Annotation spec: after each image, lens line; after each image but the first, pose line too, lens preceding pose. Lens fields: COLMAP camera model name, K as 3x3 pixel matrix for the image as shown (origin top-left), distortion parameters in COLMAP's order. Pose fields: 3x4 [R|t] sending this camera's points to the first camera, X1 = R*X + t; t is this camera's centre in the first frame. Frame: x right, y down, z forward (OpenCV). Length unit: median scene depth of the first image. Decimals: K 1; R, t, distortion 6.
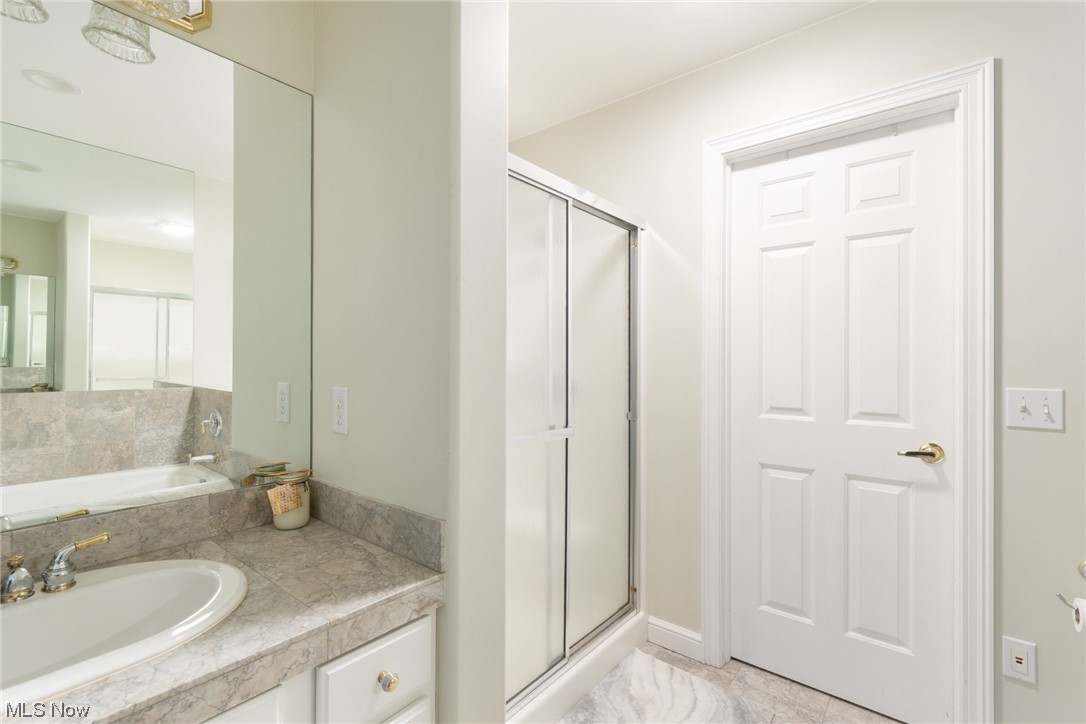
lens RADIAL K [[488.5, 0, 542.5], [0, 488.5, 359.8], [0, 0, 1]] dist [0.000353, 0.001180]
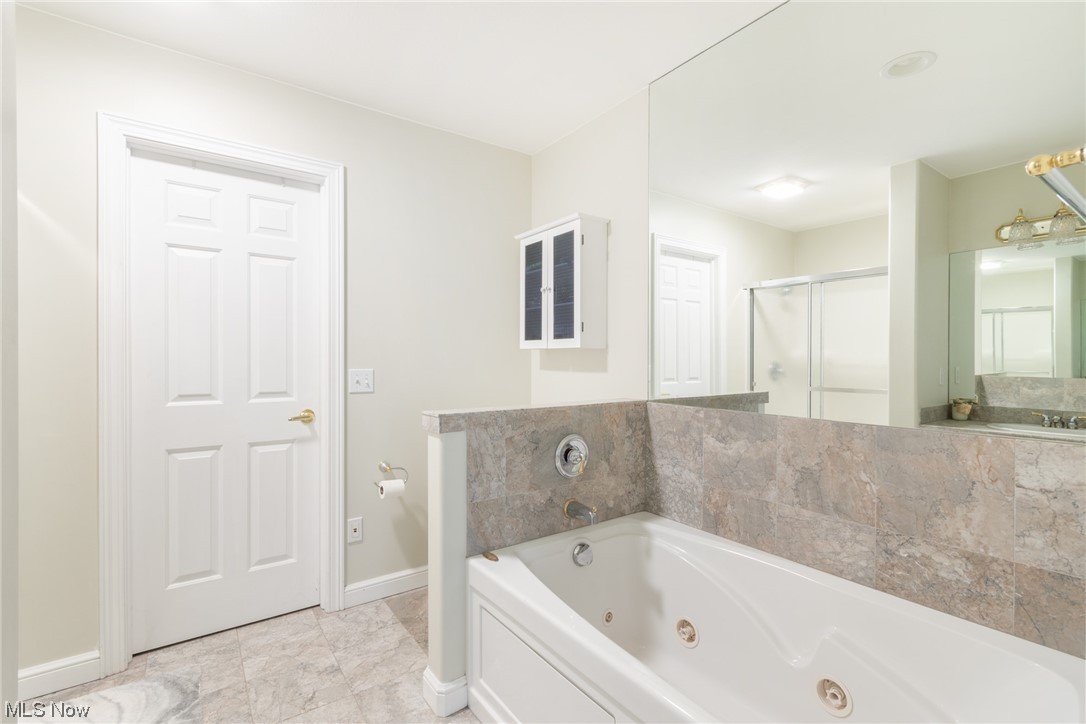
lens RADIAL K [[488.5, 0, 540.1], [0, 488.5, 359.4], [0, 0, 1]] dist [0.000353, 0.001180]
pose [[0.262002, -0.003418, 0.965061, -0.391381], [-0.004992, 0.999976, 0.004897, 0.010526], [-0.965054, -0.006101, 0.261979, -0.042807]]
